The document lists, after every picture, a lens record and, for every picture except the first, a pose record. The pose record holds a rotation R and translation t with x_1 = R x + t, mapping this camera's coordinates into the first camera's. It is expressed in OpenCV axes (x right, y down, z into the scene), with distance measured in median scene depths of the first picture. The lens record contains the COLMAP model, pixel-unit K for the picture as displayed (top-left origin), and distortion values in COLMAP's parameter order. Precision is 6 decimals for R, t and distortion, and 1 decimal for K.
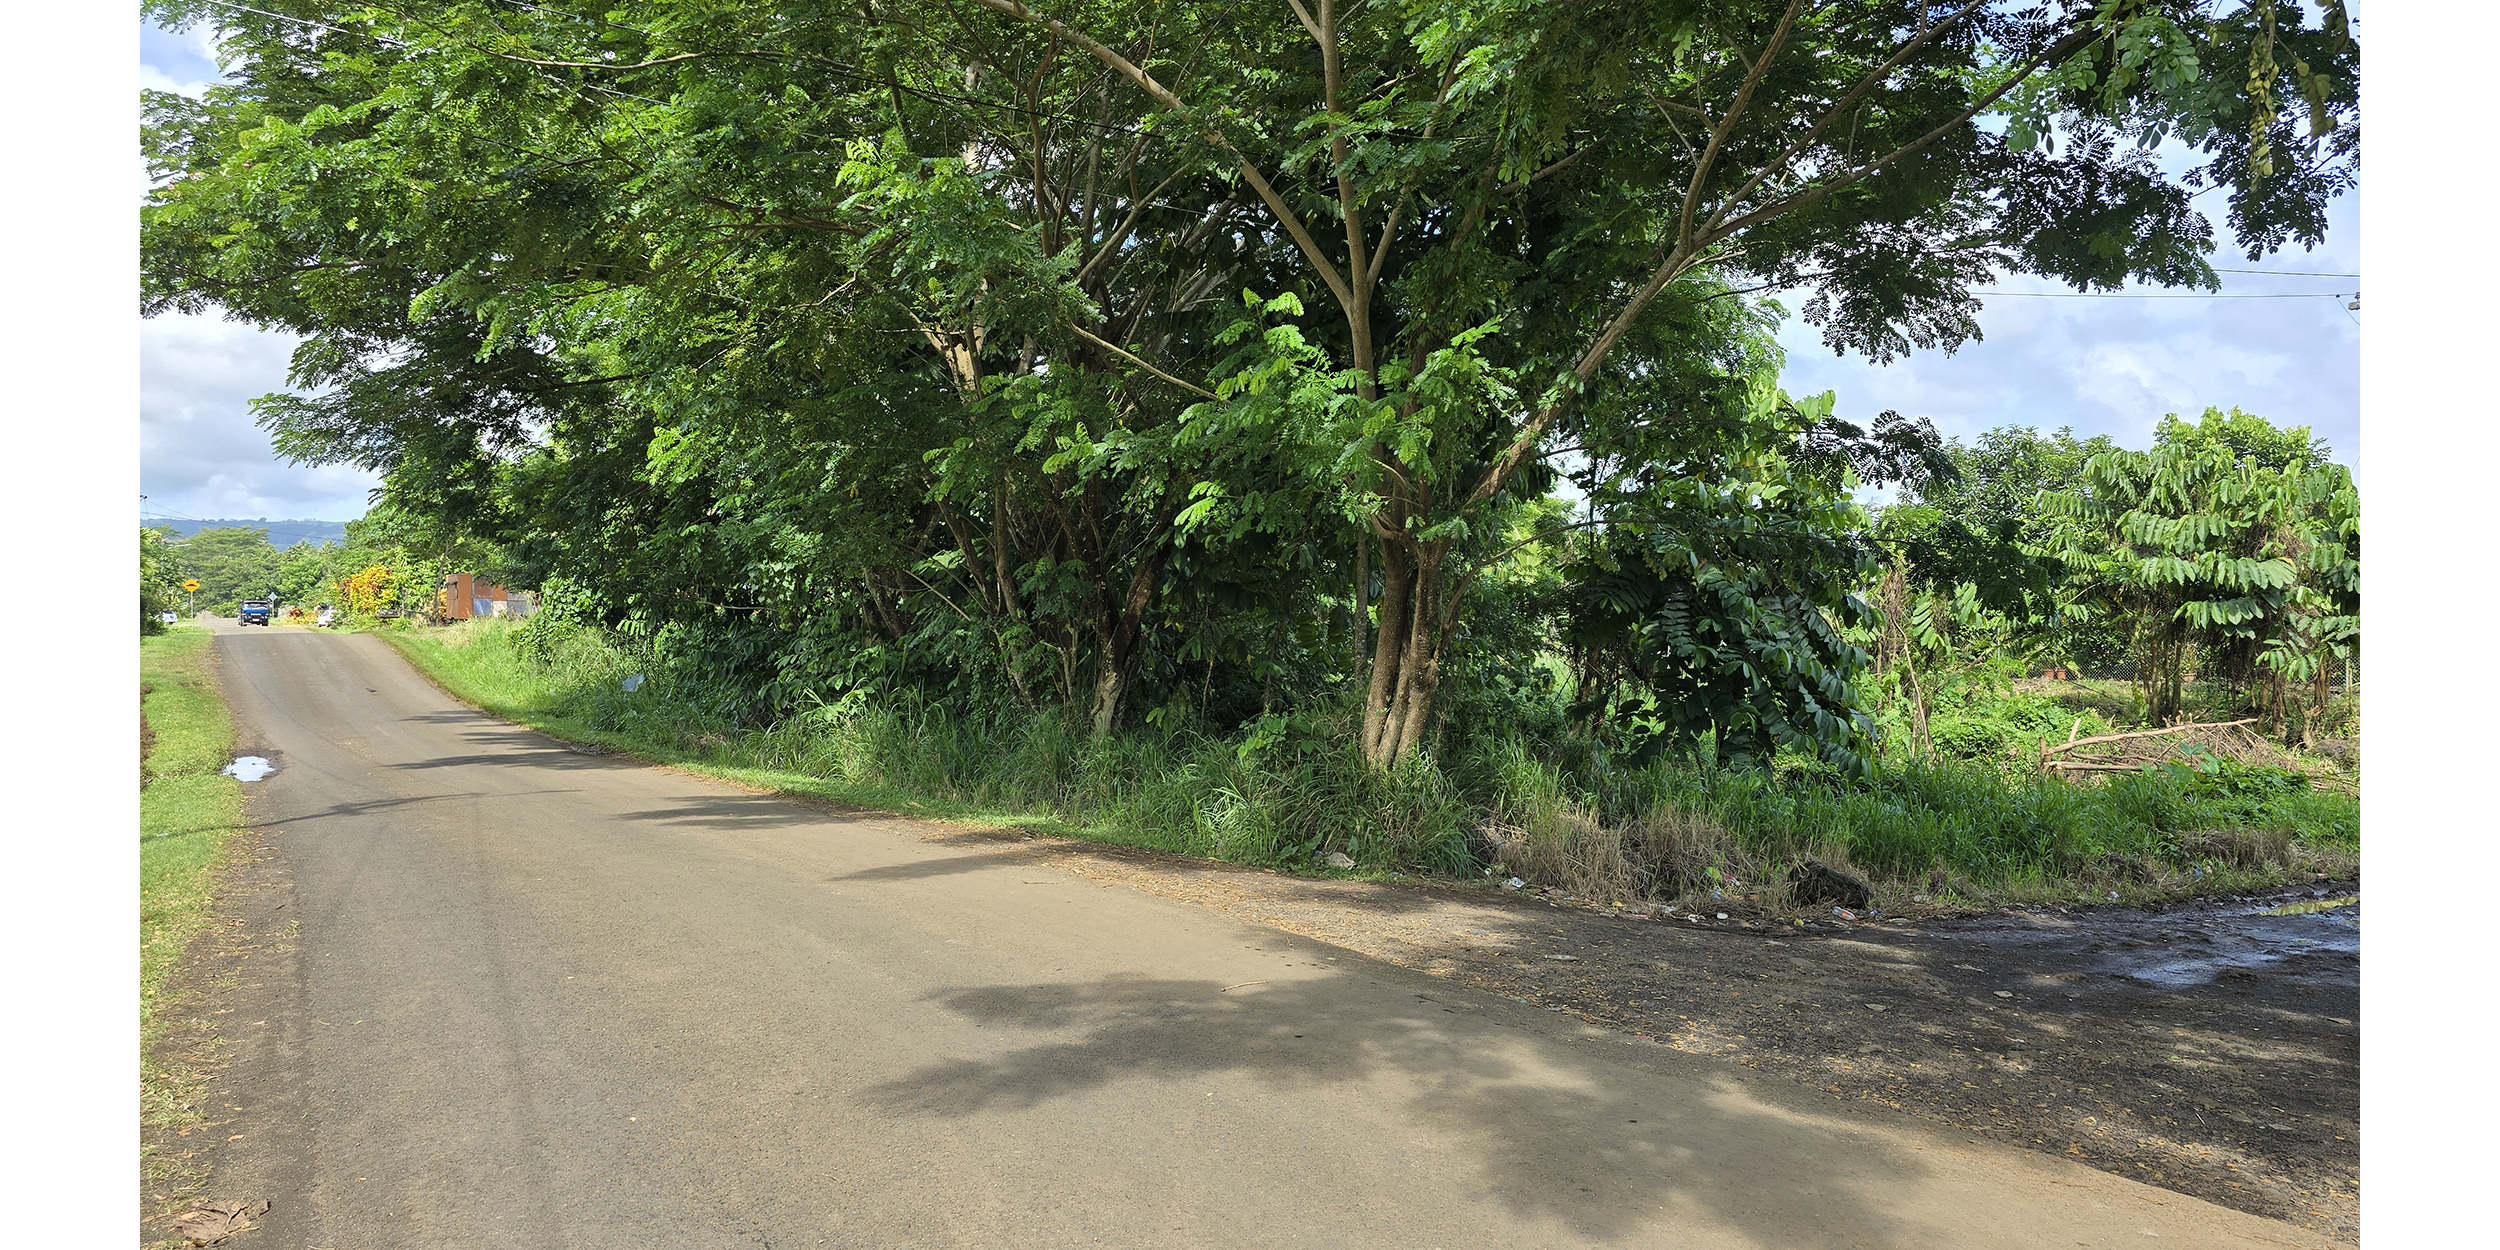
lens RADIAL K [[1424.7, 0, 1241.9], [0, 1424.7, 675.6], [0, 0, 1]] dist [0.103192, -0.109792]
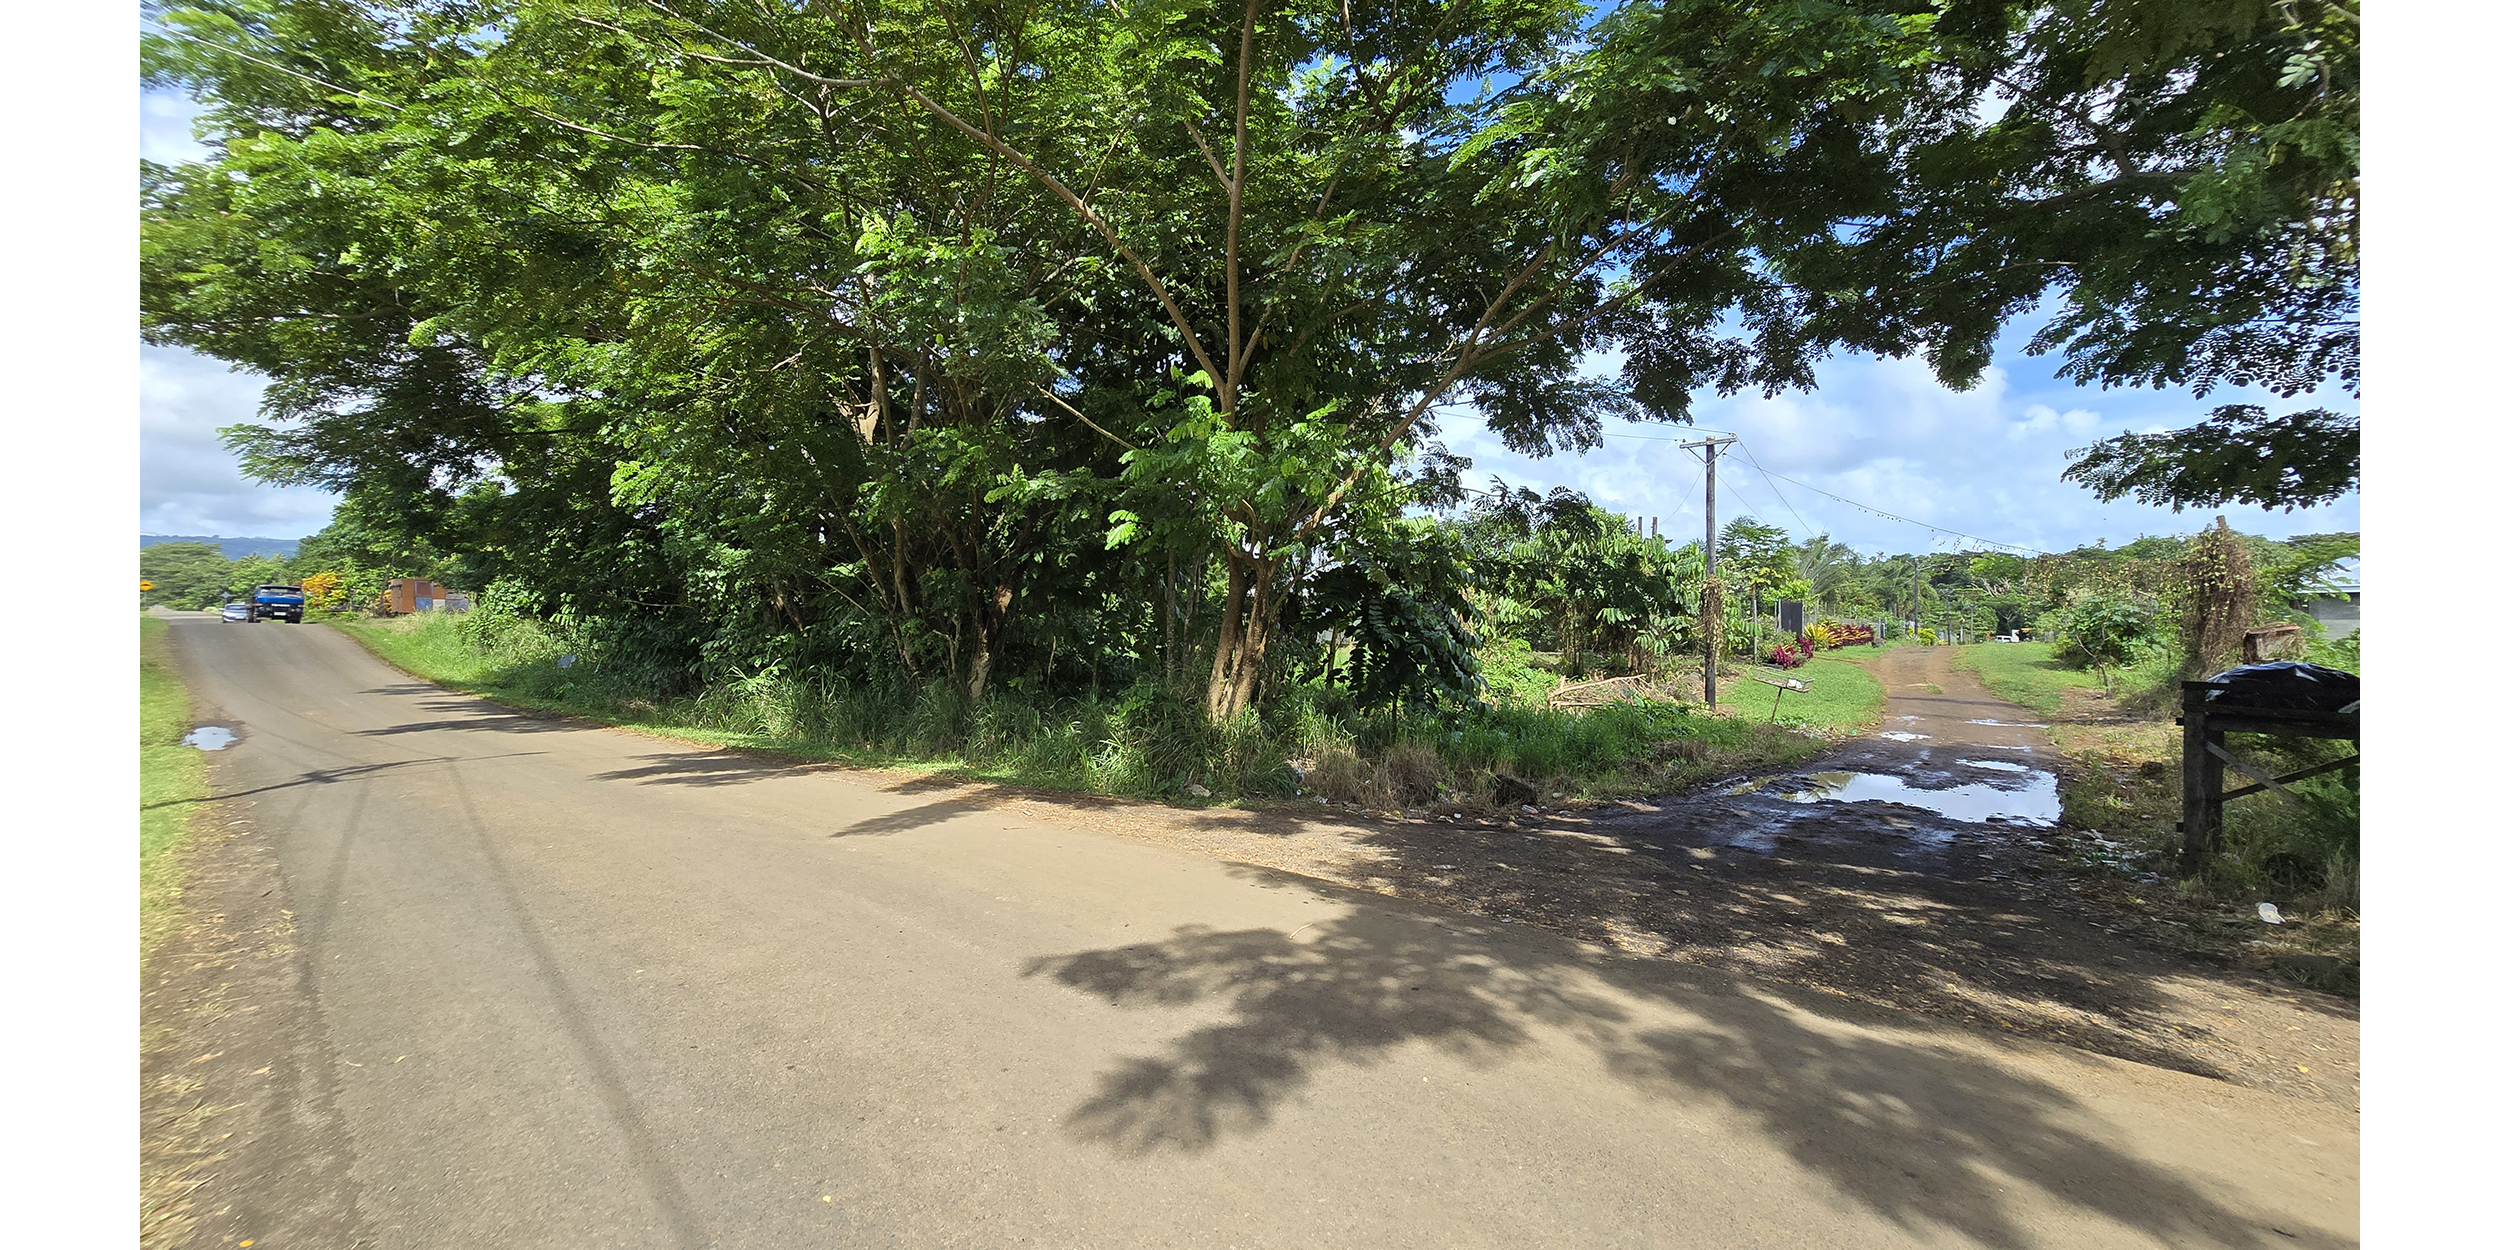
lens RADIAL K [[882.0, 0, 1234.2], [0, 882.0, 630.4], [0, 0, 1]] dist [-0.000441, -0.000028]
pose [[0.964580, -0.000218, 0.263789, -0.089902], [0.006054, 0.999755, -0.021312, -0.004921], [-0.263720, 0.022155, 0.964345, 0.118503]]
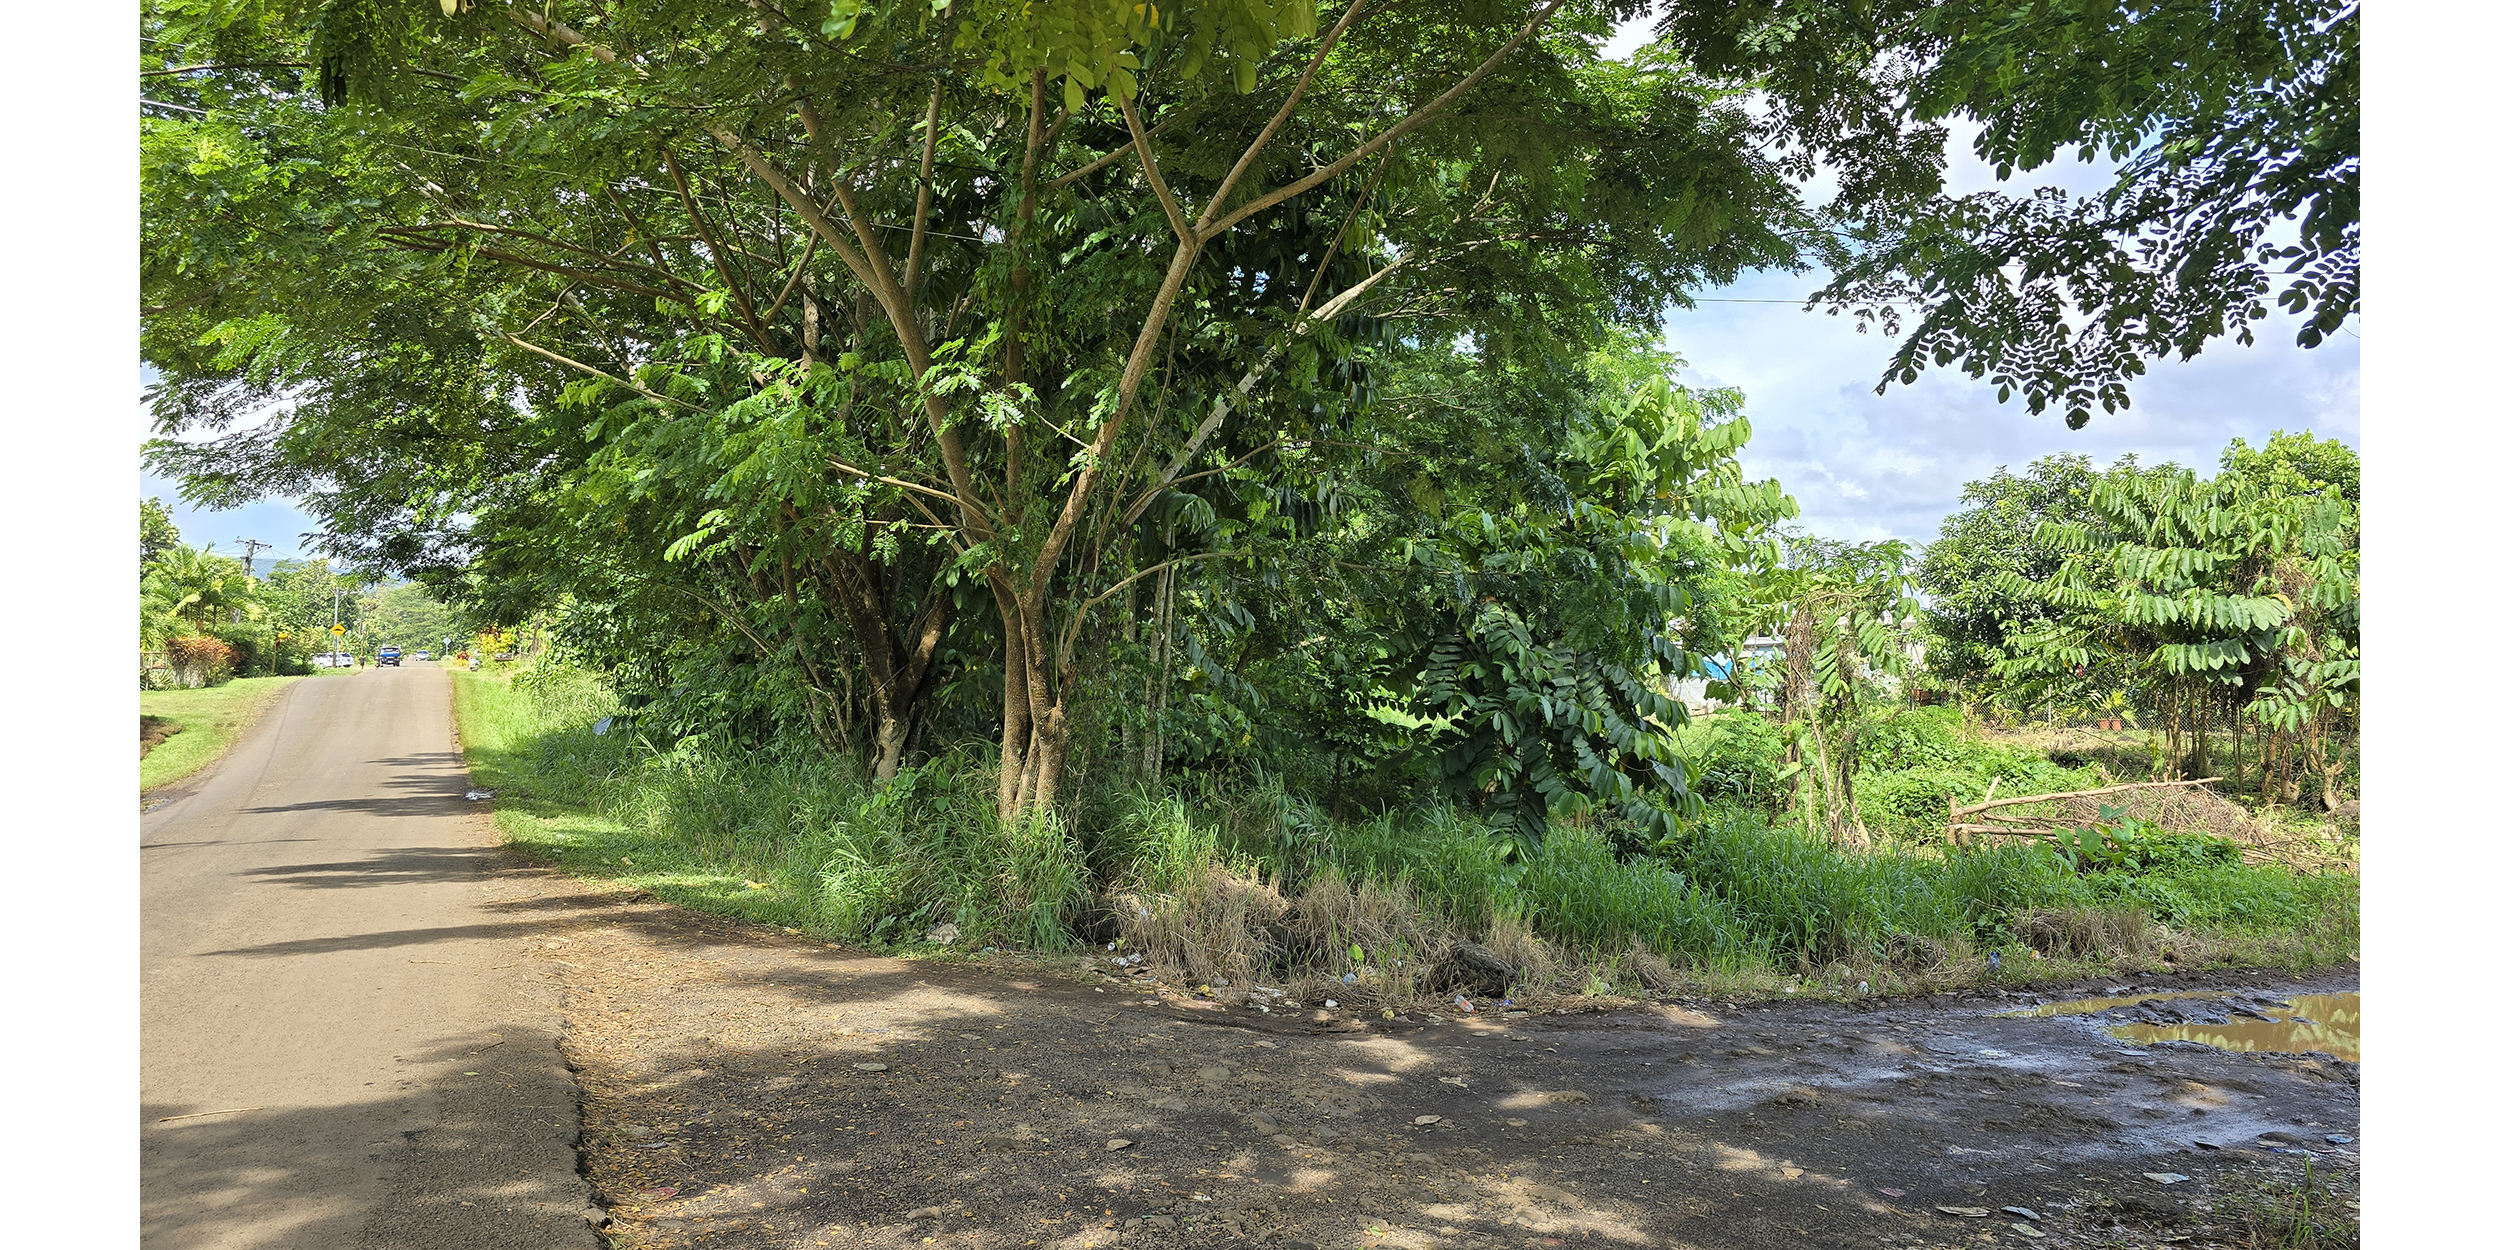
lens RADIAL K [[1439.0, 0, 1258.2], [0, 1439.0, 679.1], [0, 0, 1]] dist [0.068342, -0.055989]
pose [[0.995689, 0.001947, -0.092734, 0.250445], [-0.004485, 0.999621, -0.027167, -0.003684], [0.092646, 0.027466, 0.995320, 0.083045]]
